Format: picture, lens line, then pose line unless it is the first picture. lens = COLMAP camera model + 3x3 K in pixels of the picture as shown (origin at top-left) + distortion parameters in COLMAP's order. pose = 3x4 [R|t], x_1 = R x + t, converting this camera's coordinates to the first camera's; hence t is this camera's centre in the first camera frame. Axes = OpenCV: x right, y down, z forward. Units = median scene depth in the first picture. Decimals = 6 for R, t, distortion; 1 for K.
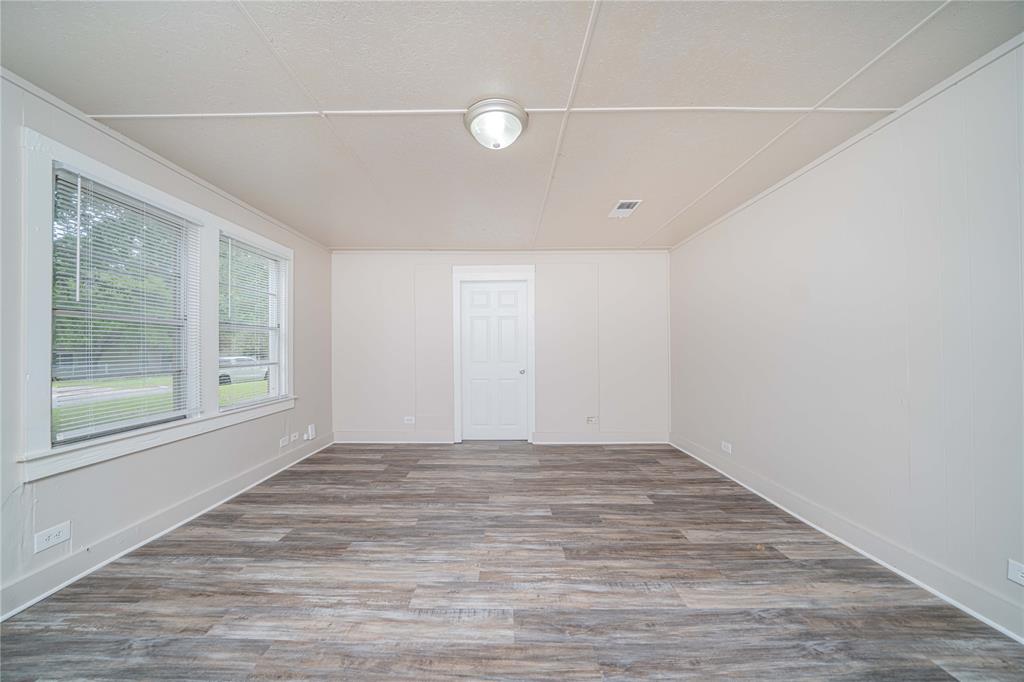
lens RADIAL K [[354.1, 0, 512.4], [0, 354.1, 350.1], [0, 0, 1]] dist [-0.020465, -0.000039]
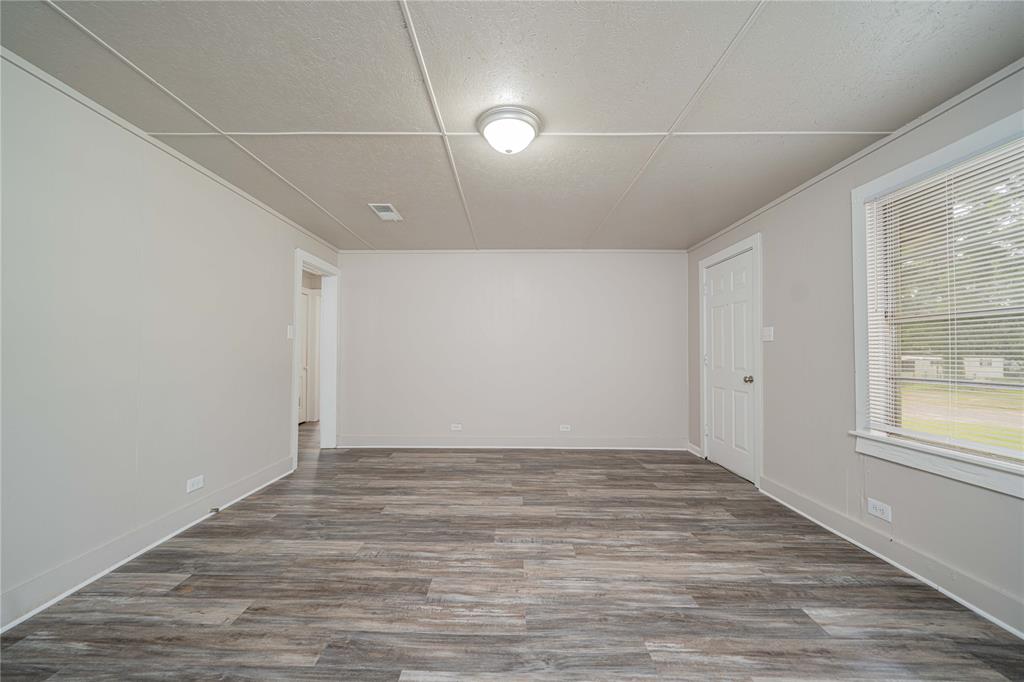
lens RADIAL K [[377.9, 0, 512.0], [0, 377.9, 341.0], [0, 0, 1]] dist [-0.001342, -0.000101]
pose [[-0.999847, -0.003977, 0.017063, -0.073178], [-0.004508, 0.999503, -0.031215, 0.003112], [-0.016930, -0.031287, -0.999367, 2.063810]]
